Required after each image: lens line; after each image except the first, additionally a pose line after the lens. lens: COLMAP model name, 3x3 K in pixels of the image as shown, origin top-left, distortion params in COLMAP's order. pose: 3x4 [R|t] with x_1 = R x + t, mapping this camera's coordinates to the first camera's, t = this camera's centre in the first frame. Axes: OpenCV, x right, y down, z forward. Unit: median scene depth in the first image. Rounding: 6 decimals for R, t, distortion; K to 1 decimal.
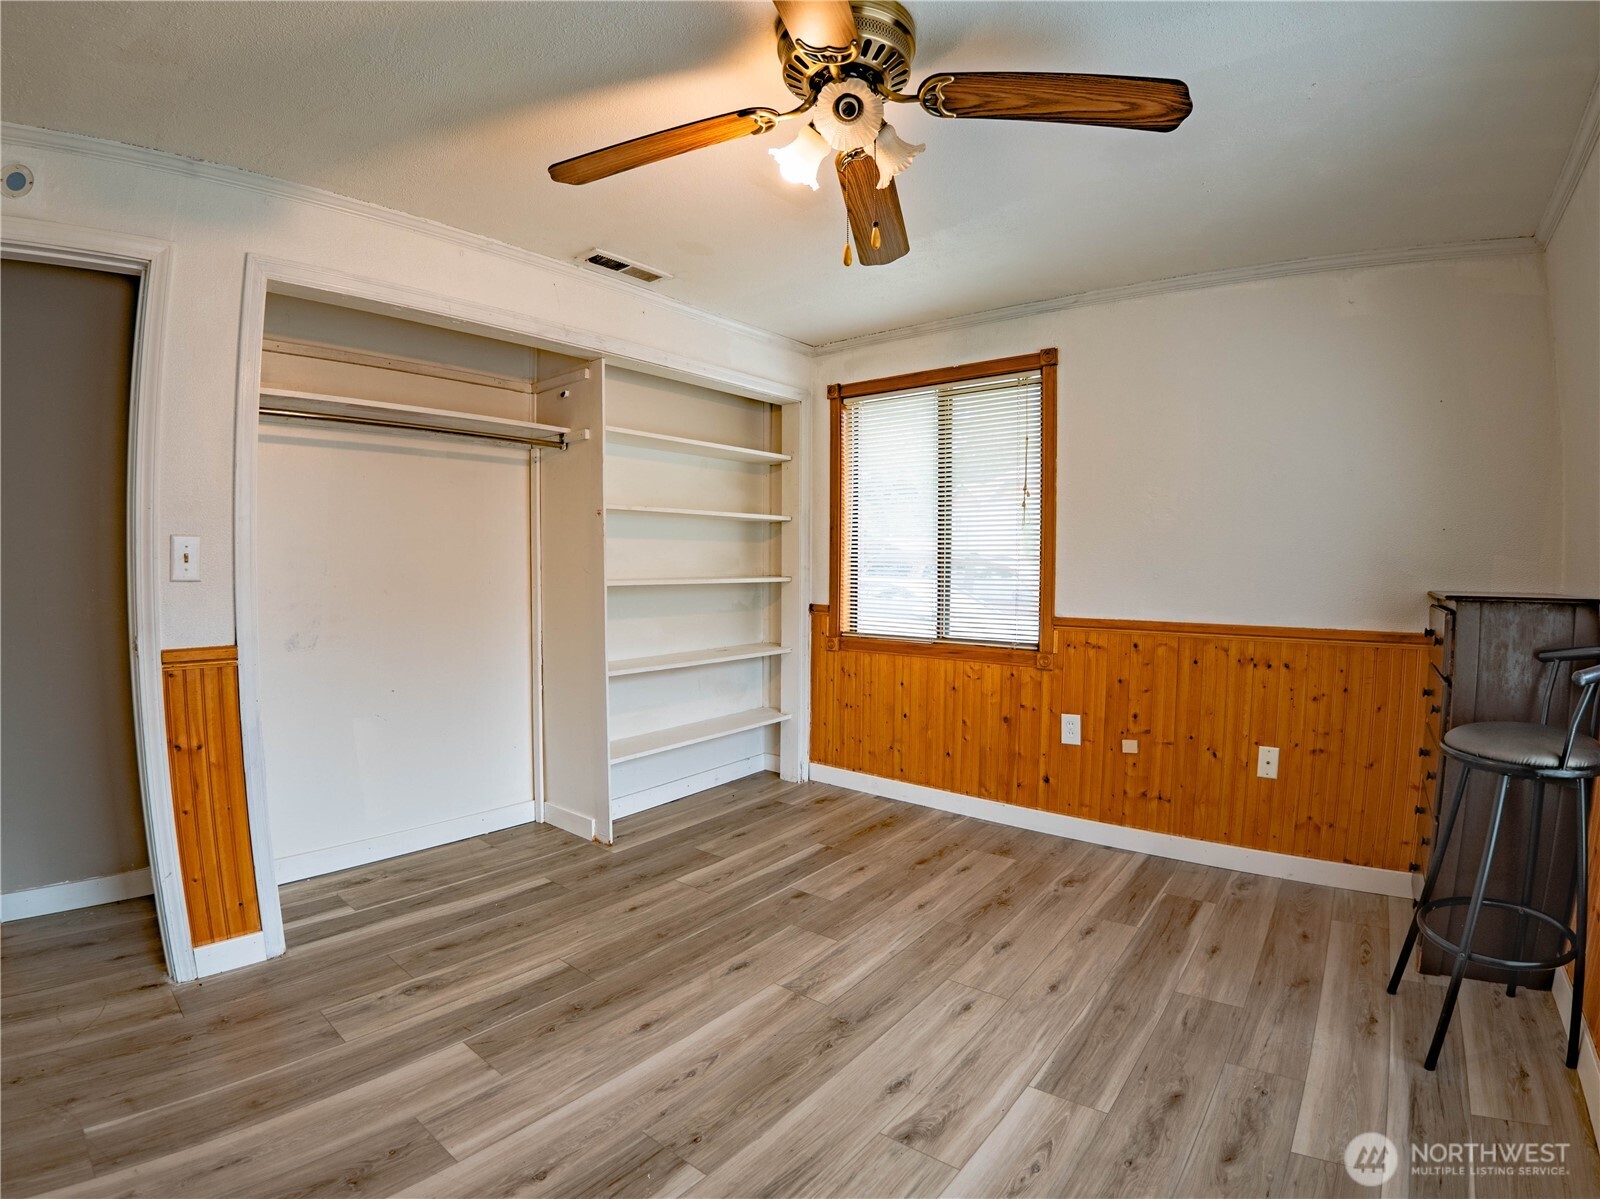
lens RADIAL K [[761.4, 0, 803.7], [0, 761.4, 598.6], [0, 0, 1]] dist [-0.114728, 0.000251]
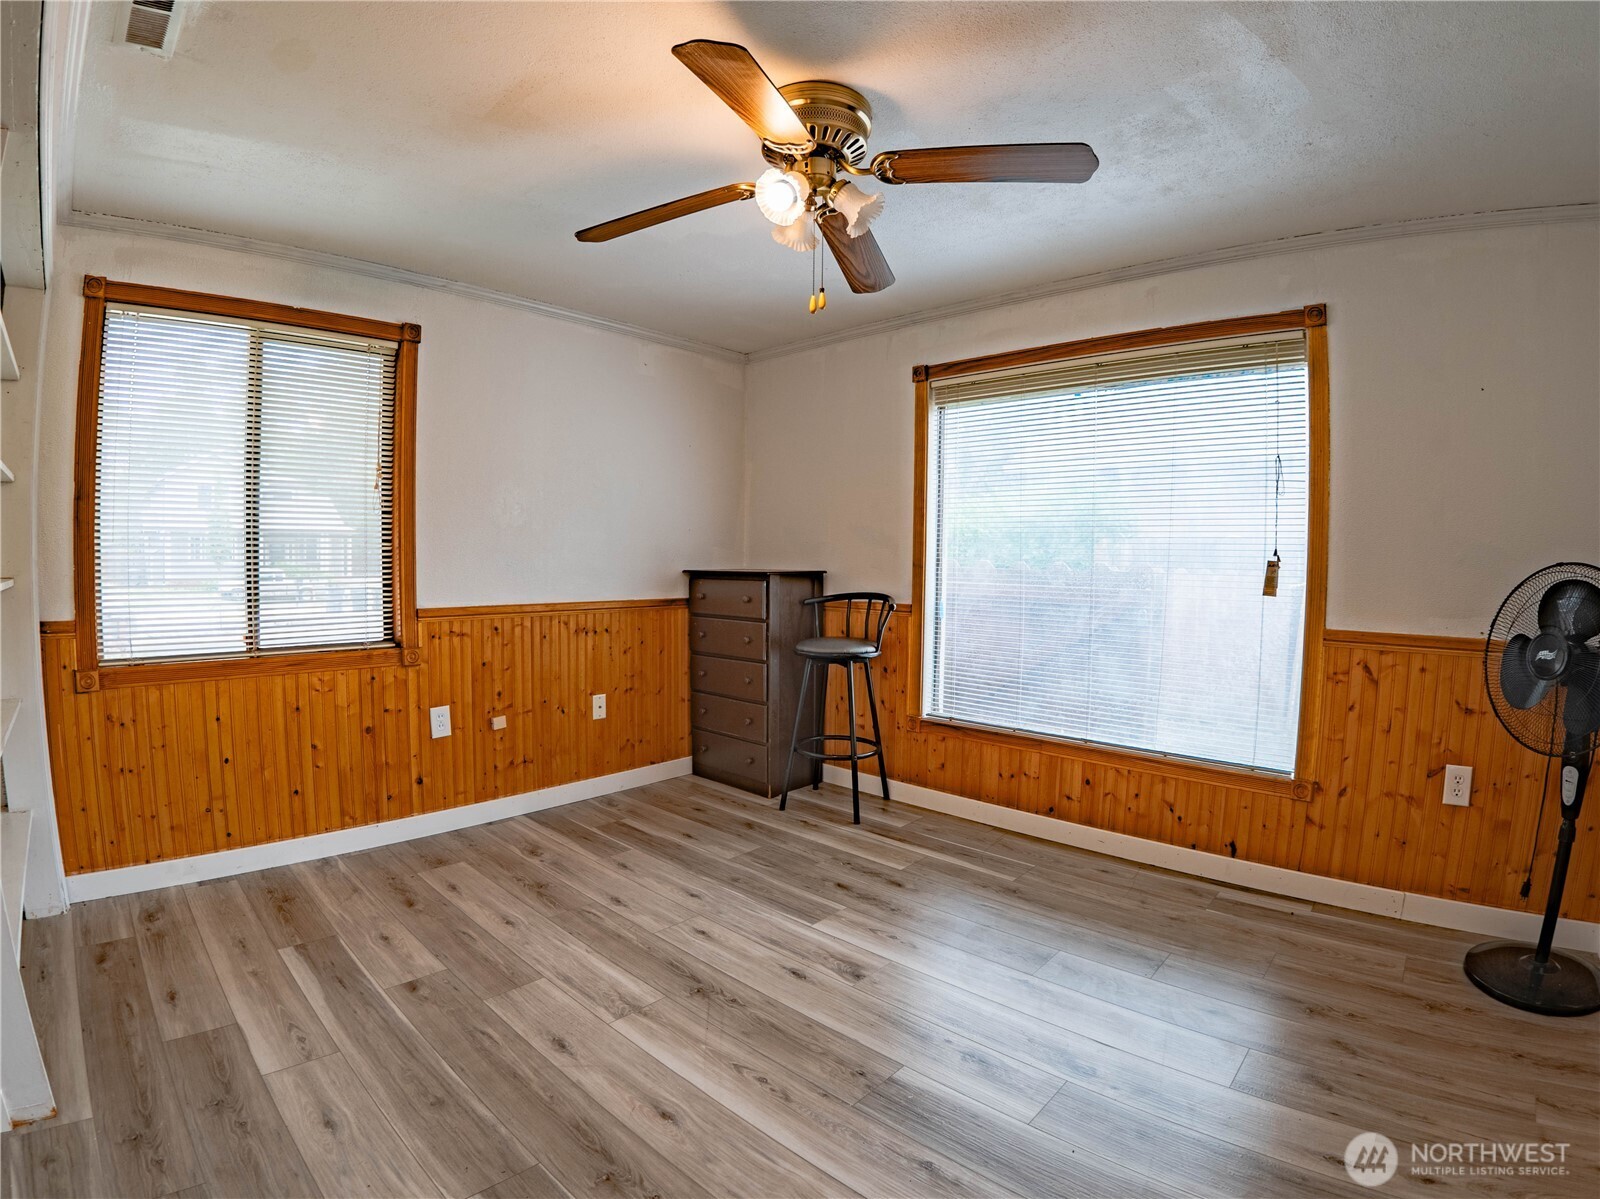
lens RADIAL K [[776.1, 0, 805.0], [0, 776.1, 602.8], [0, 0, 1]] dist [-0.133220, 0.010502]
pose [[0.072980, -0.059342, 0.995566, -0.685503], [0.036806, 0.997709, 0.056771, -0.022316], [-0.996654, 0.032500, 0.074997, 0.530238]]
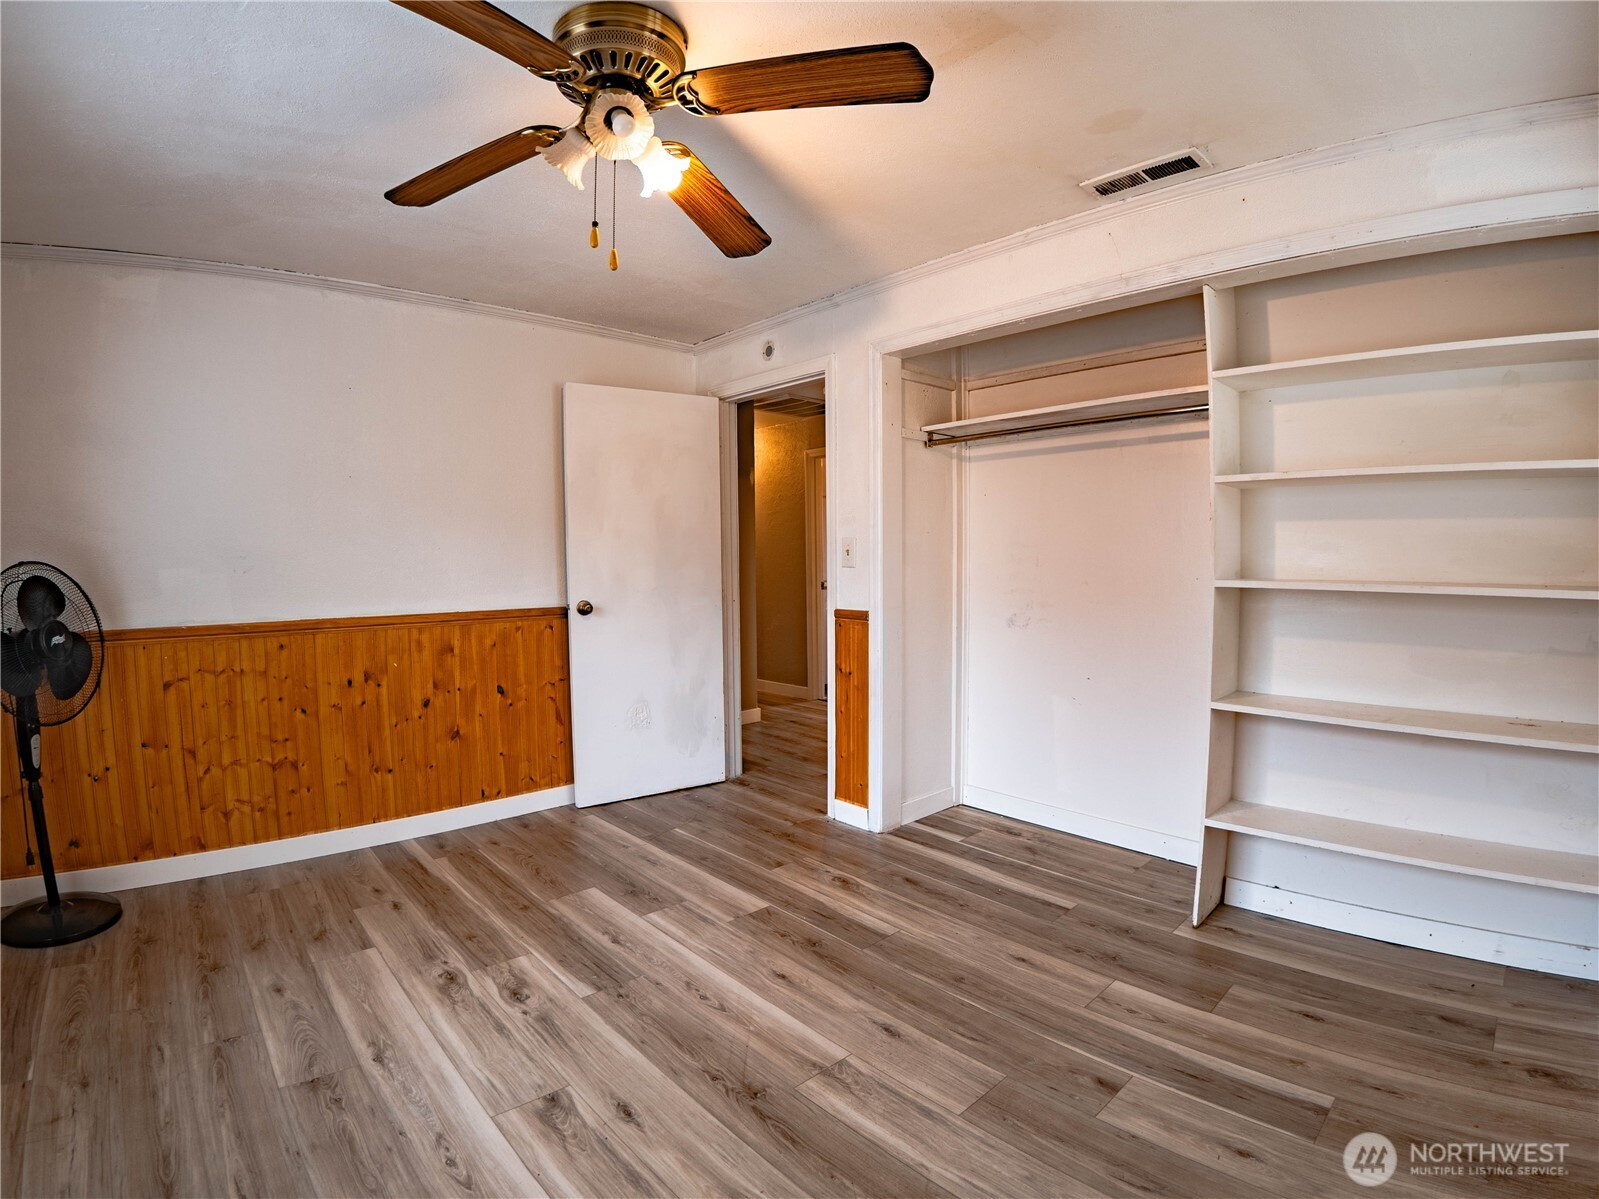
lens RADIAL K [[775.6, 0, 804.5], [0, 775.6, 602.8], [0, 0, 1]] dist [-0.133220, 0.010502]
pose [[-0.151922, 0.056568, -0.986772, 0.602923], [-0.043731, 0.996999, 0.063887, -0.035271], [0.987425, 0.052858, -0.148993, 0.815766]]
